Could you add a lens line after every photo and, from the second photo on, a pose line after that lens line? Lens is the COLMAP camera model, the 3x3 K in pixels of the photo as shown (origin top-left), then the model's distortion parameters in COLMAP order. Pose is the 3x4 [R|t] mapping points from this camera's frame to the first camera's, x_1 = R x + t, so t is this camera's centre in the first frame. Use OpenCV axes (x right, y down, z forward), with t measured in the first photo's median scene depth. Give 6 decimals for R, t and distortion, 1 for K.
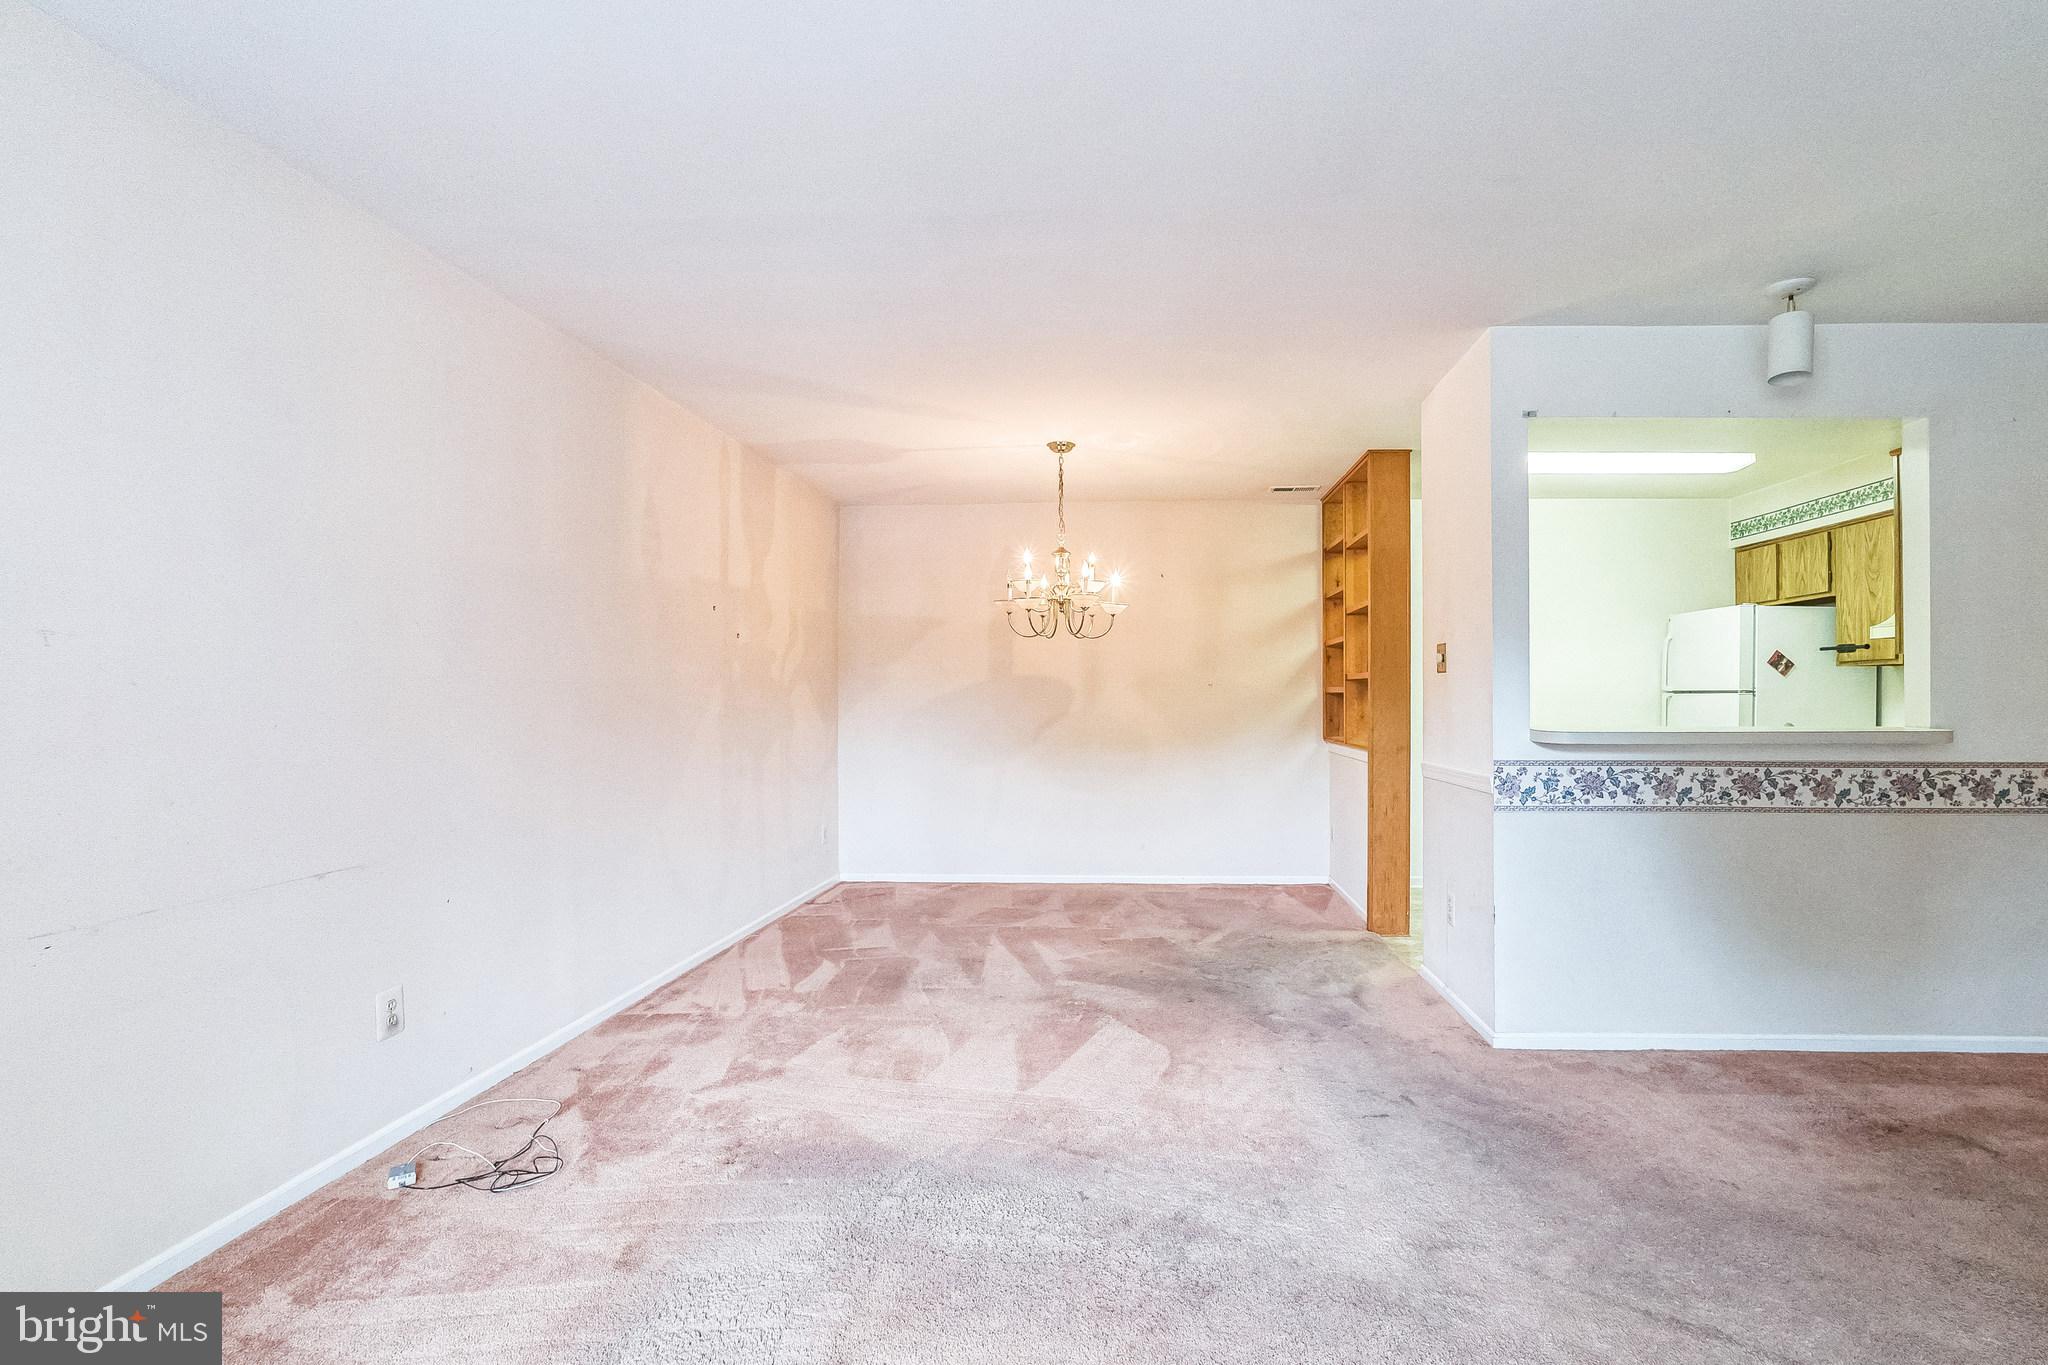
lens RADIAL K [[934.0, 0, 1111.7], [0, 934.0, 696.8], [0, 0, 1]] dist [-0.030094, 0.009978]
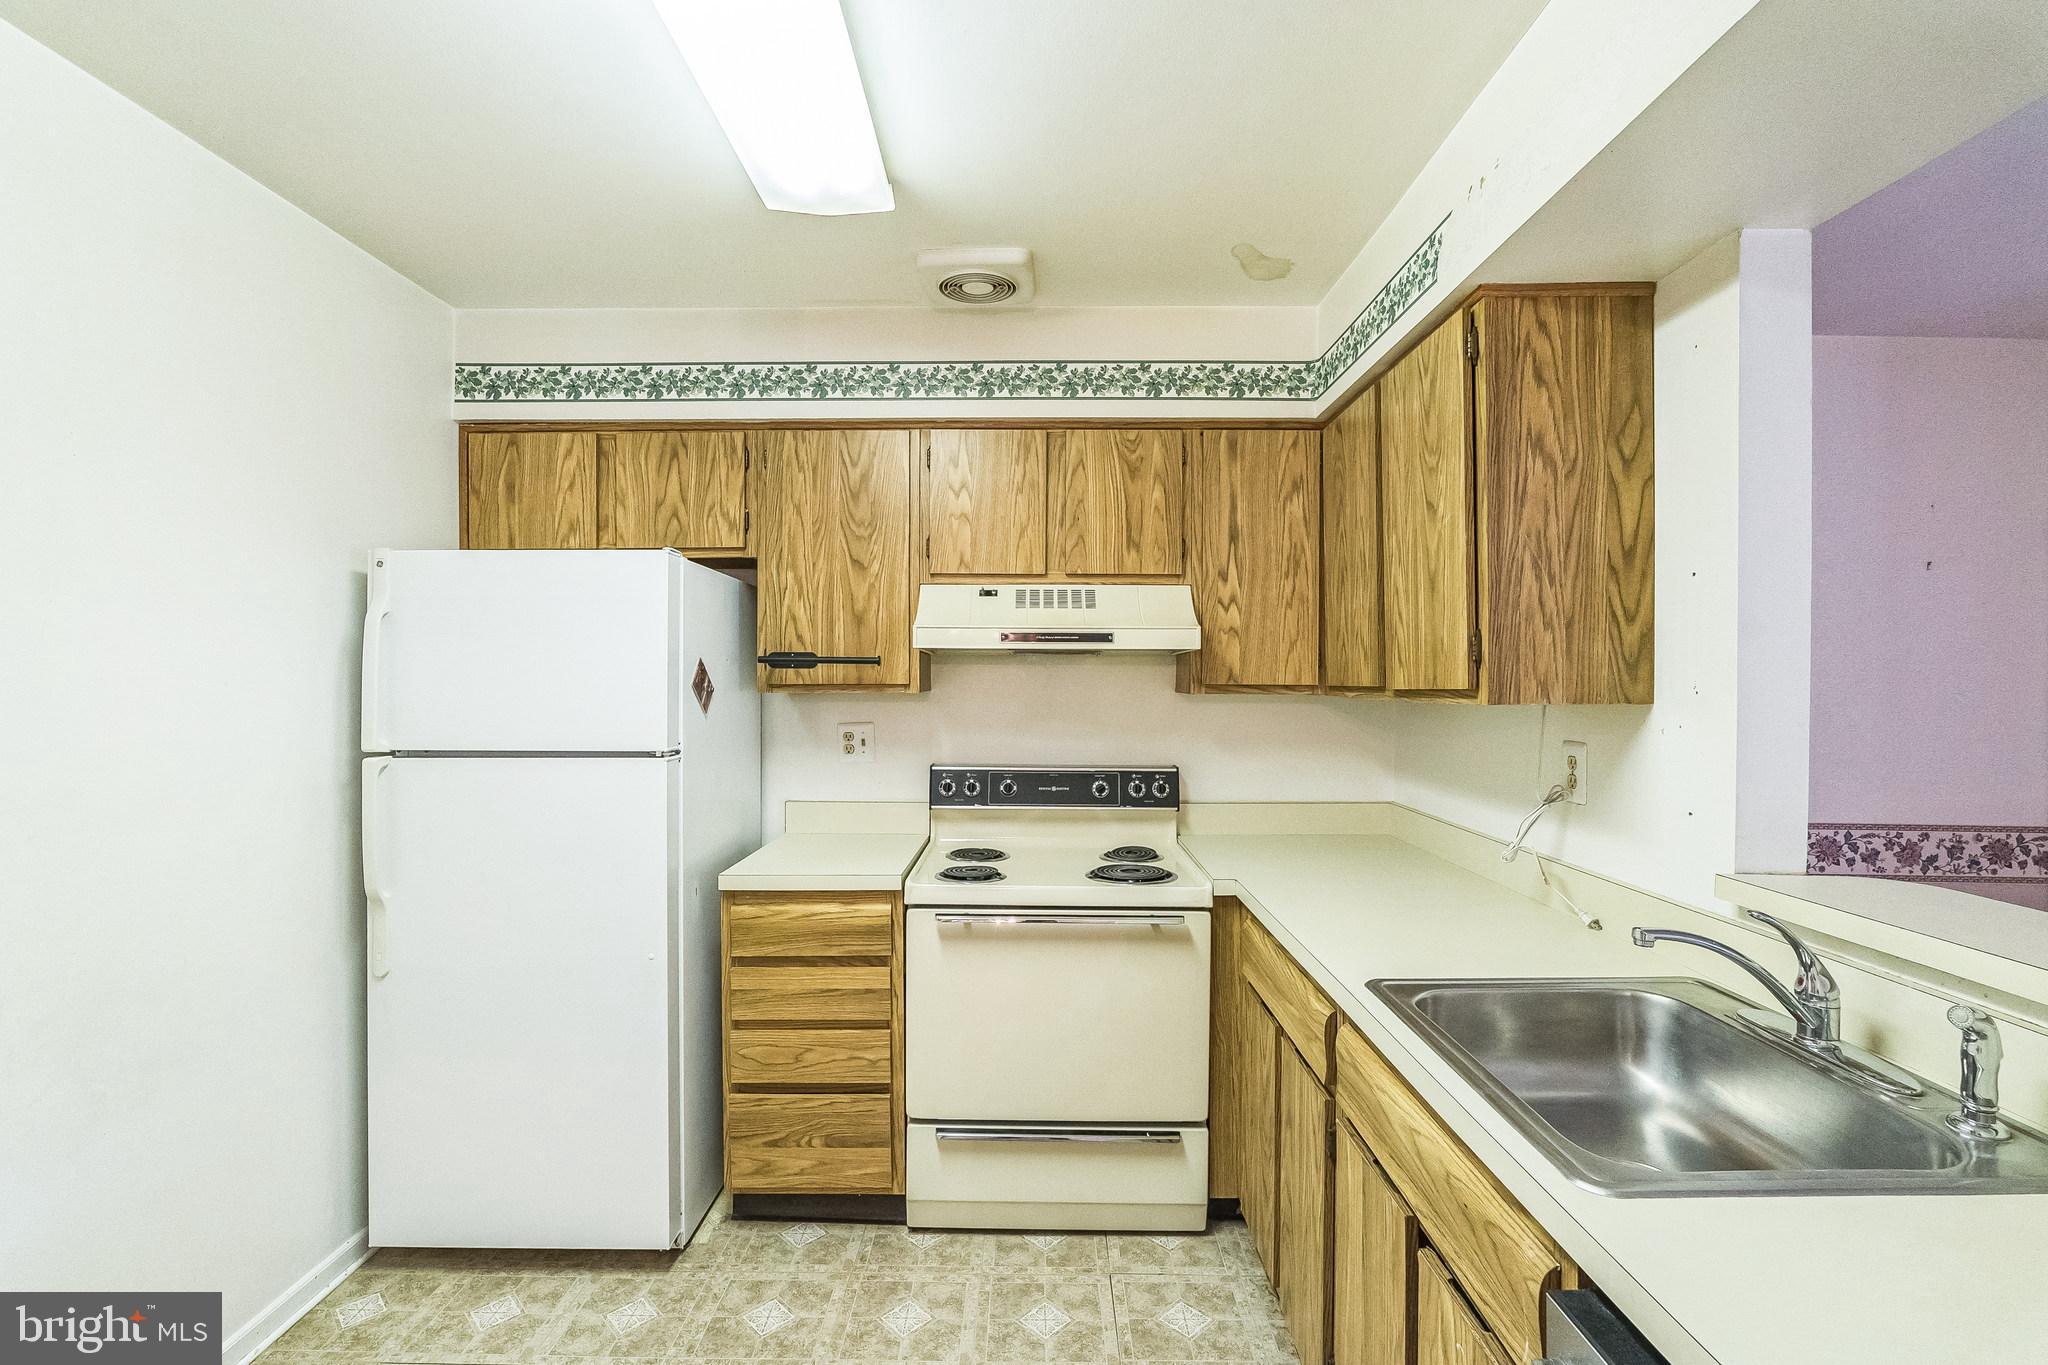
lens RADIAL K [[934.0, 0, 1020.5], [0, 934.0, 677.3], [0, 0, 1]] dist [-0.030094, 0.009978]
pose [[-0.029857, -0.002245, 0.999552, 0.253300], [-0.002002, 0.999996, 0.002186, -0.043333], [-0.999552, -0.001936, -0.029862, 0.863721]]
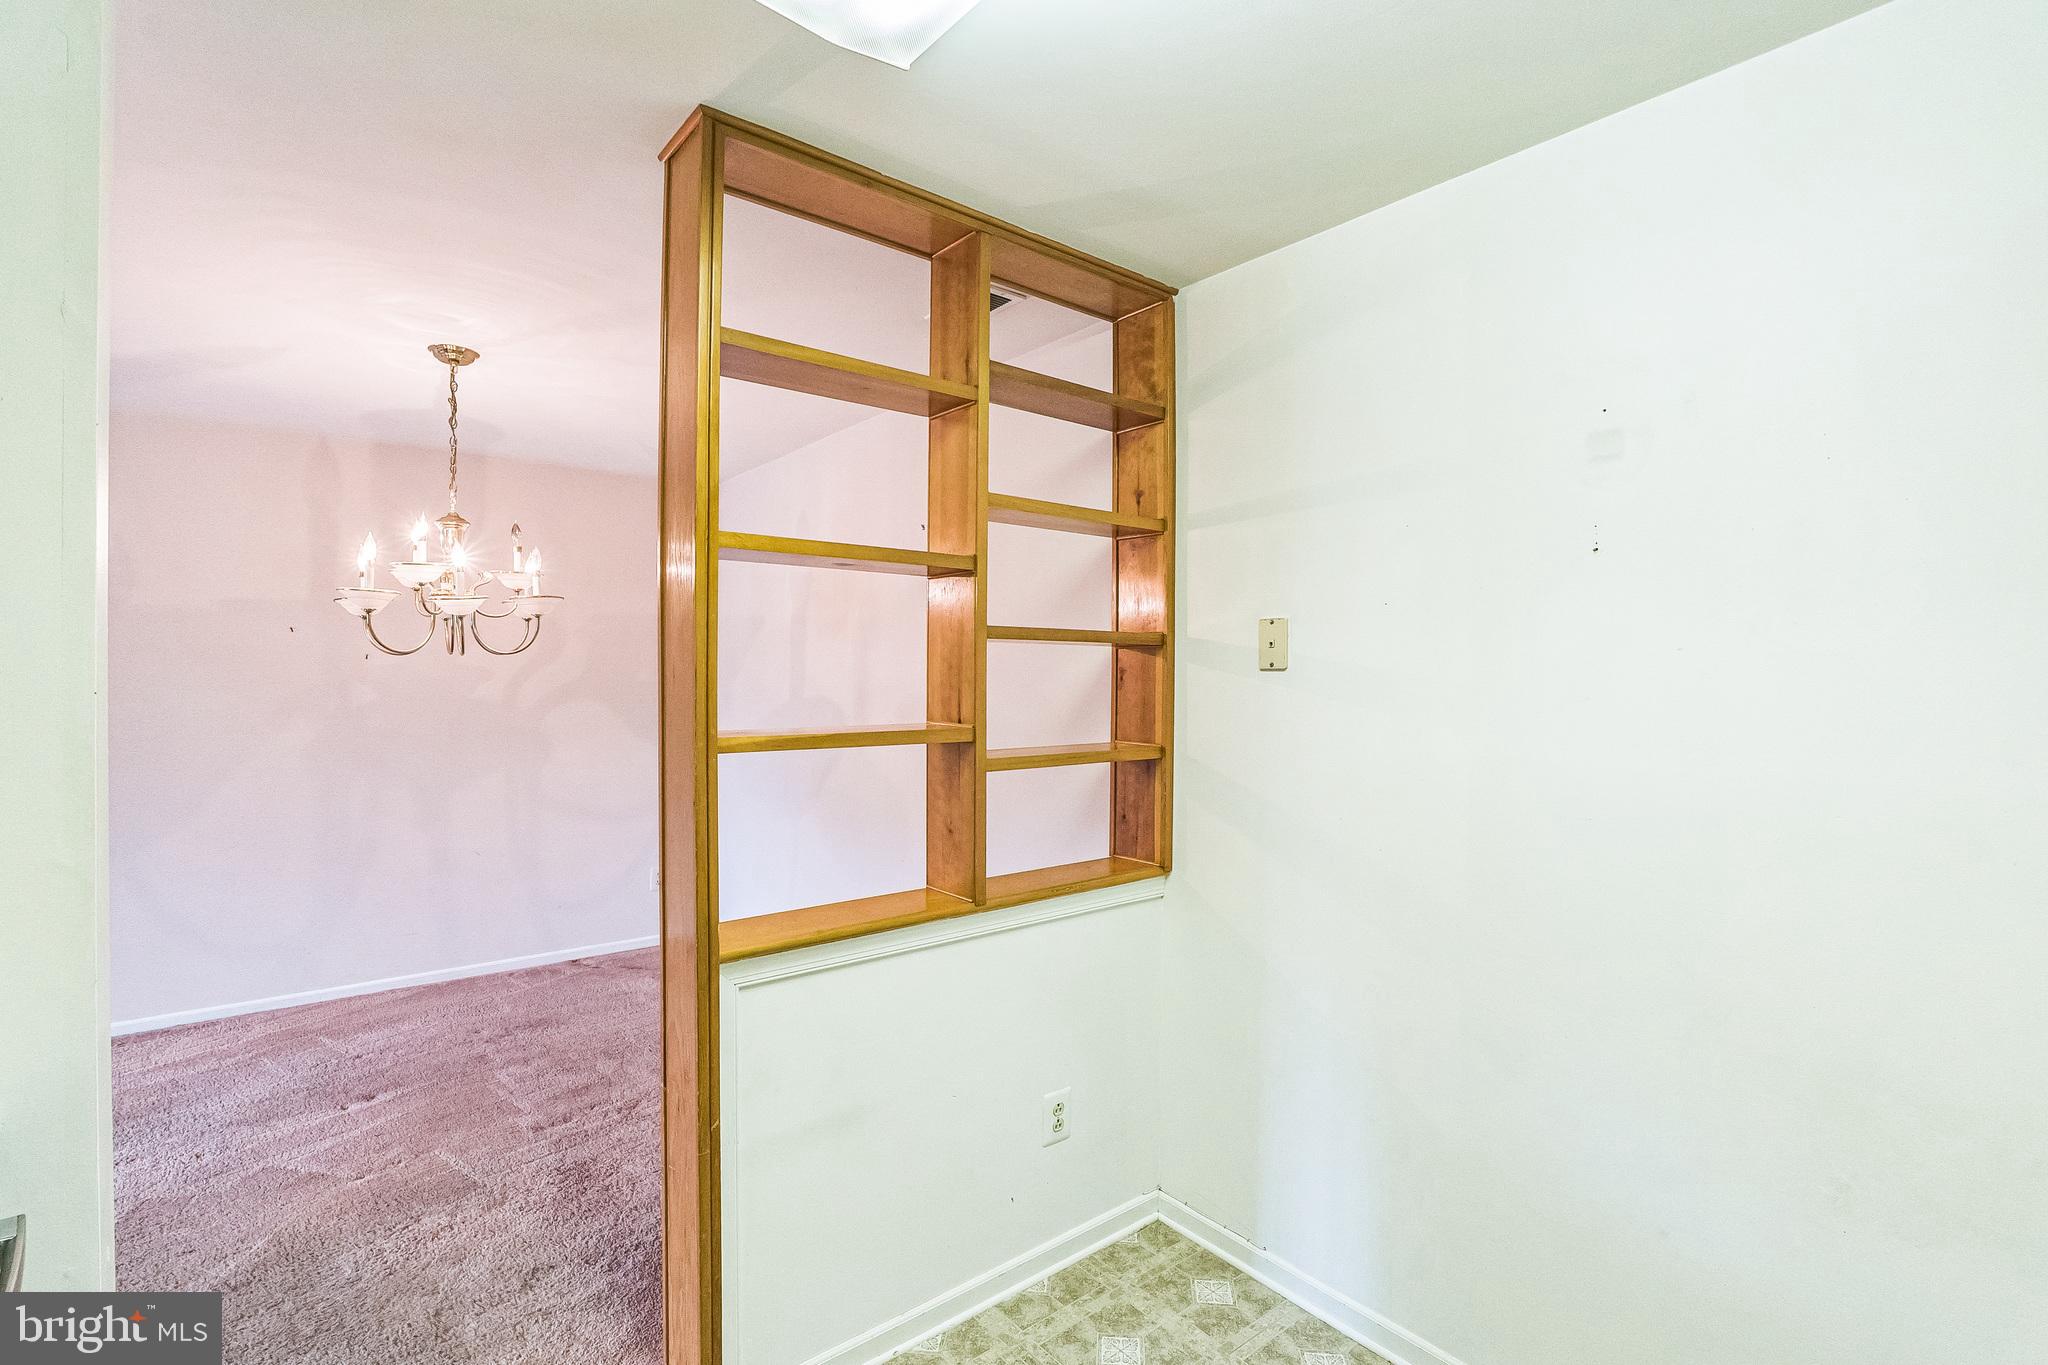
lens RADIAL K [[934.0, 0, 1026.2], [0, 934.0, 680.4], [0, 0, 1]] dist [-0.030094, 0.009978]
pose [[0.667240, 0.012069, -0.744745, 0.626421], [-0.002616, 0.999901, 0.013861, -0.052197], [0.744838, -0.007300, 0.667205, 0.807953]]
